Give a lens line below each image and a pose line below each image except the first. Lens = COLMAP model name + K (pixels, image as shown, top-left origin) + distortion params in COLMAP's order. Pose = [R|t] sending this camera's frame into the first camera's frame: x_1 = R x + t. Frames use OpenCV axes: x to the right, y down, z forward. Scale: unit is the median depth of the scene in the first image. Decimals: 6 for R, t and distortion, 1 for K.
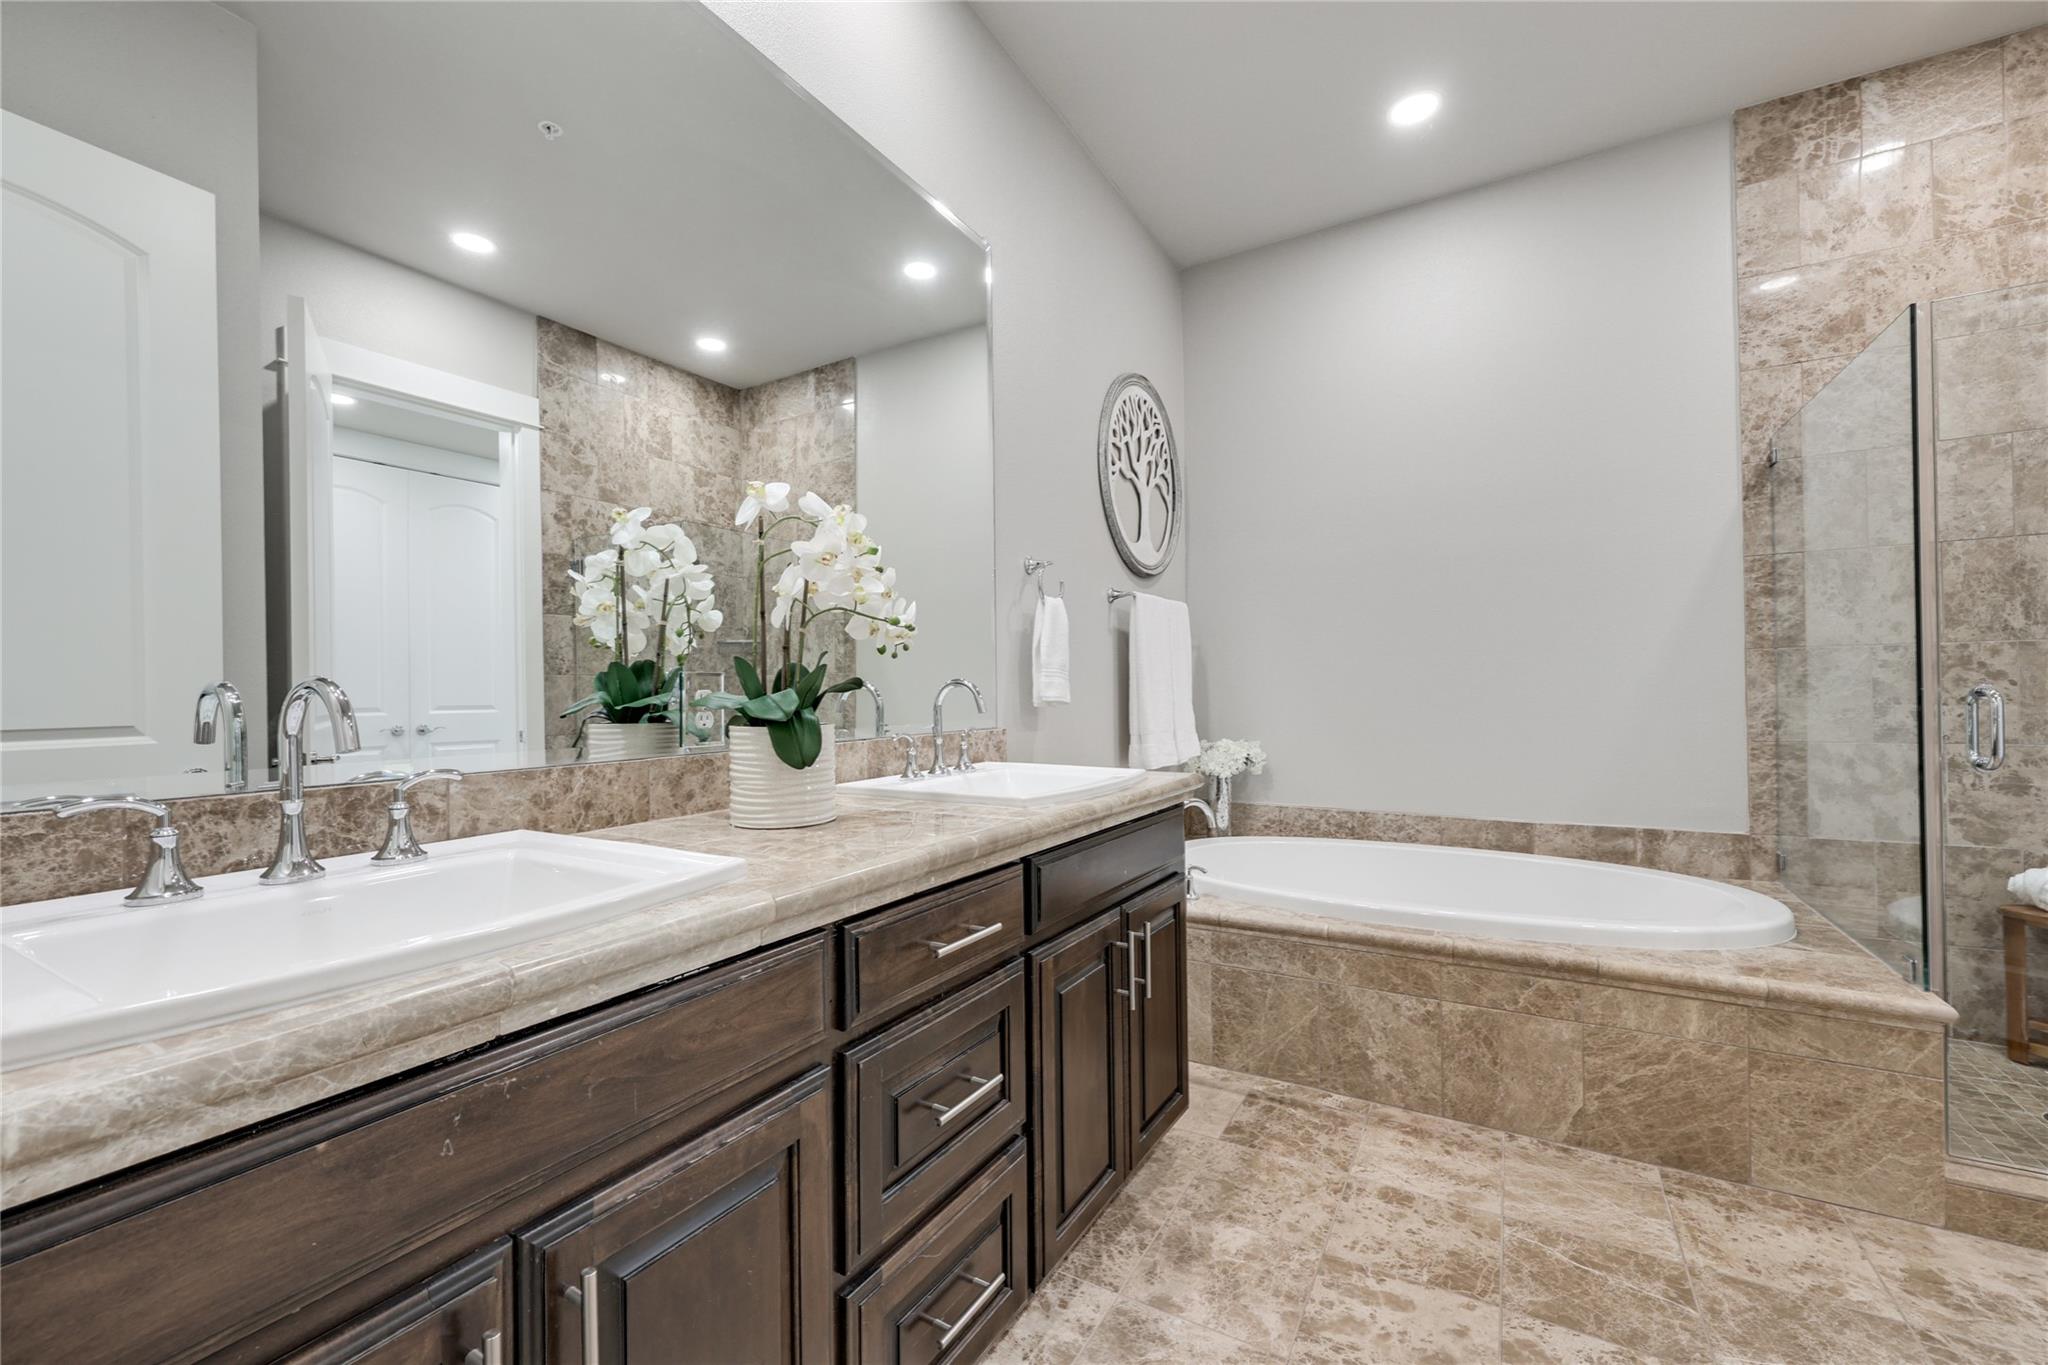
lens RADIAL K [[850.3, 0, 1024.0], [0, 850.3, 682.5], [0, 0, 1]] dist [-0.001091, -0.000408]
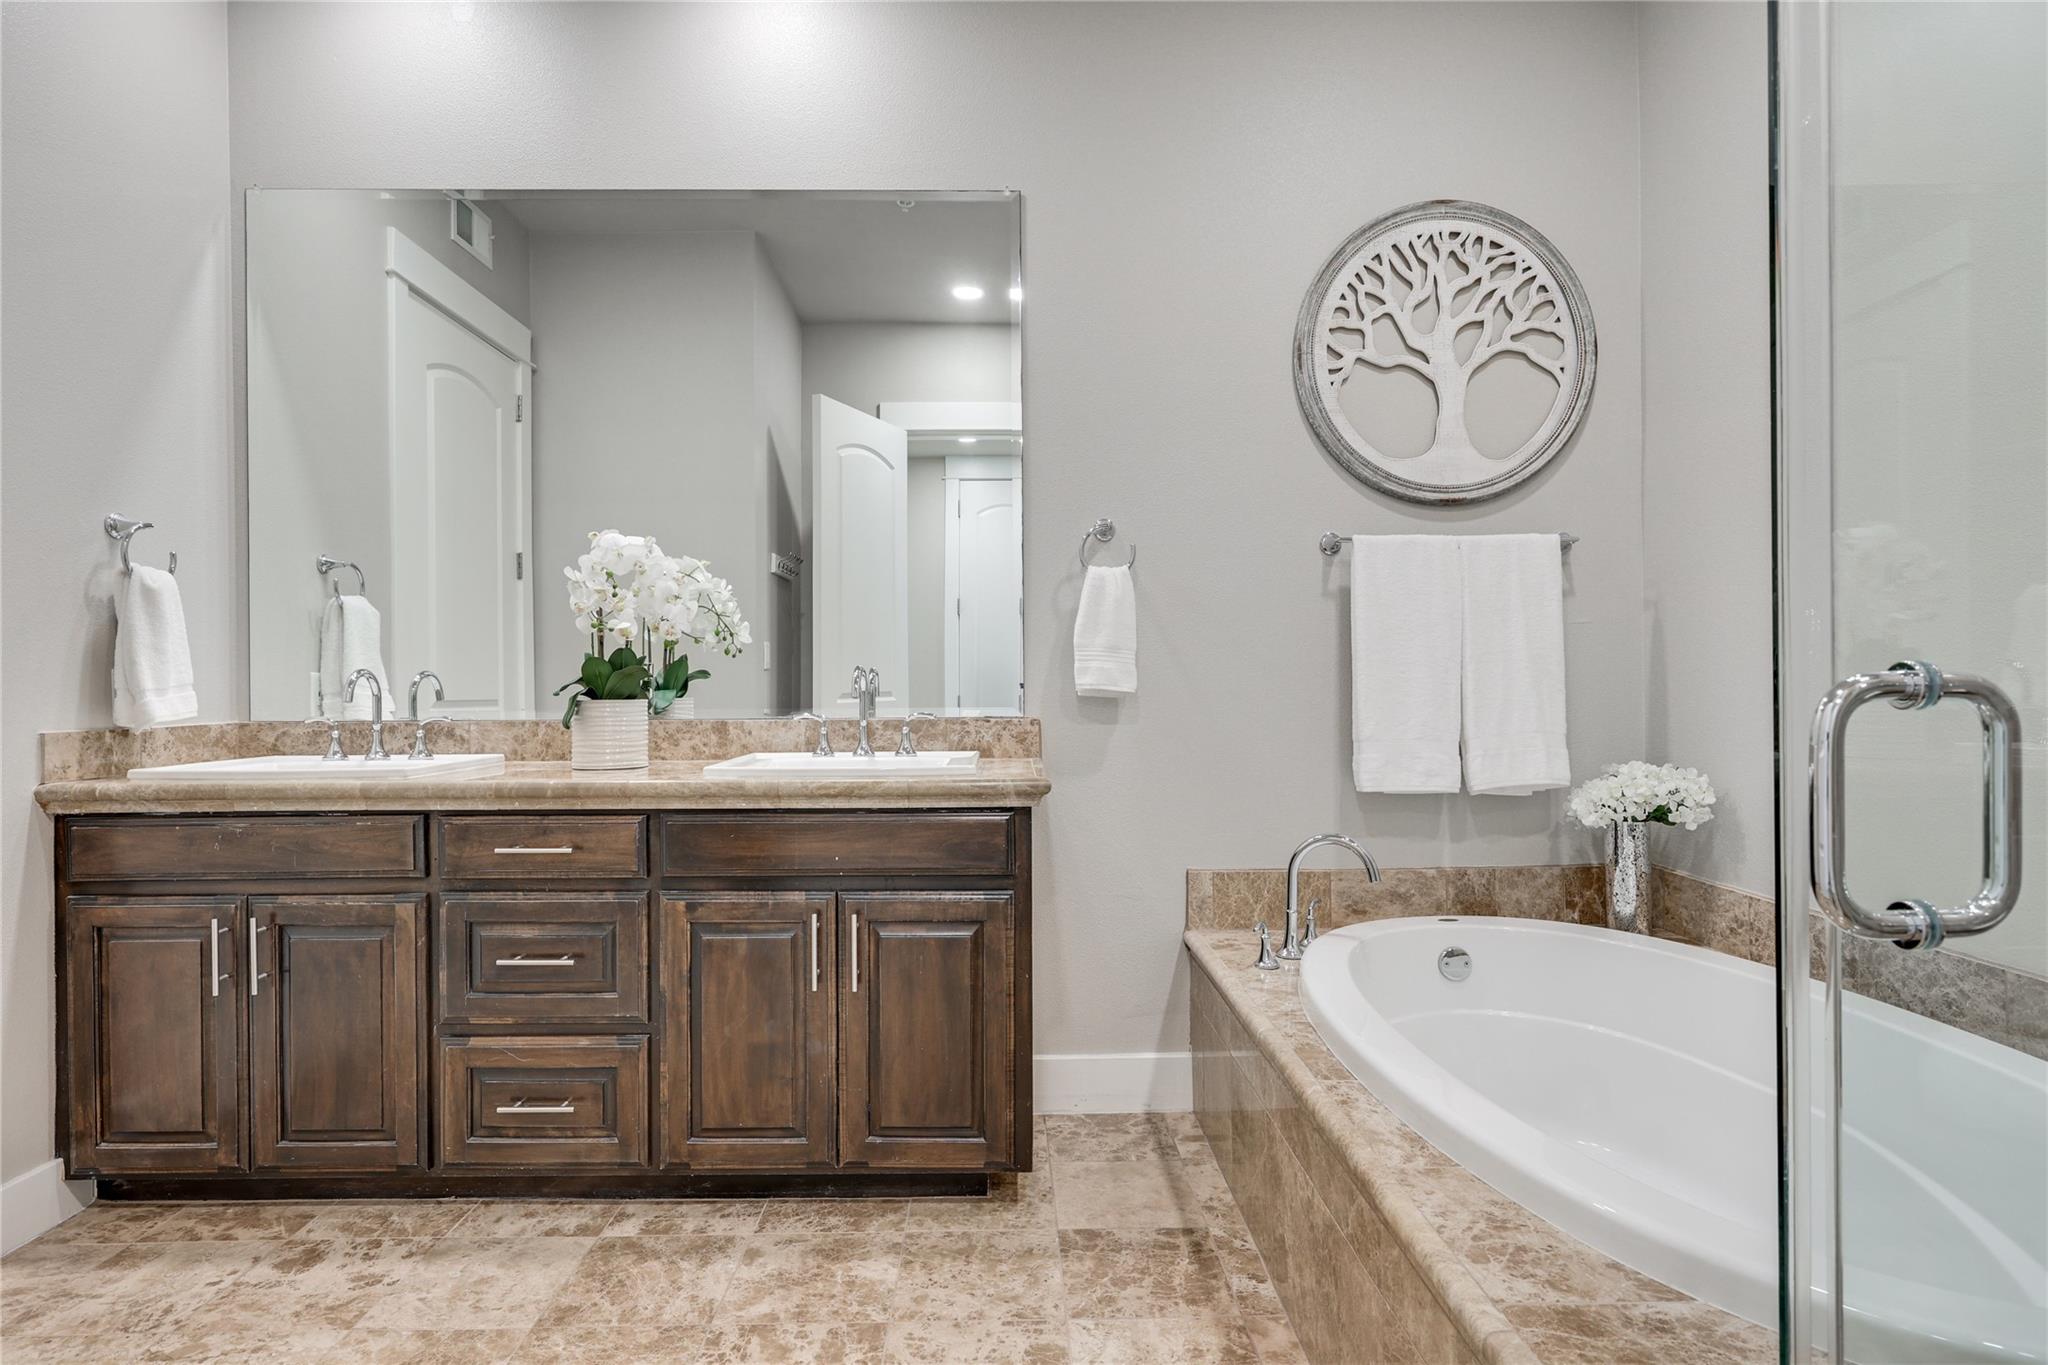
lens RADIAL K [[1101.2, 0, 1024.0], [0, 1101.2, 682.5], [0, 0, 1]] dist [0.003301, 0.000933]
pose [[0.506934, 0.006033, -0.861963, 1.253027], [0.006831, 0.999916, 0.011016, 0.003572], [0.861958, -0.011473, 0.506851, 0.499093]]
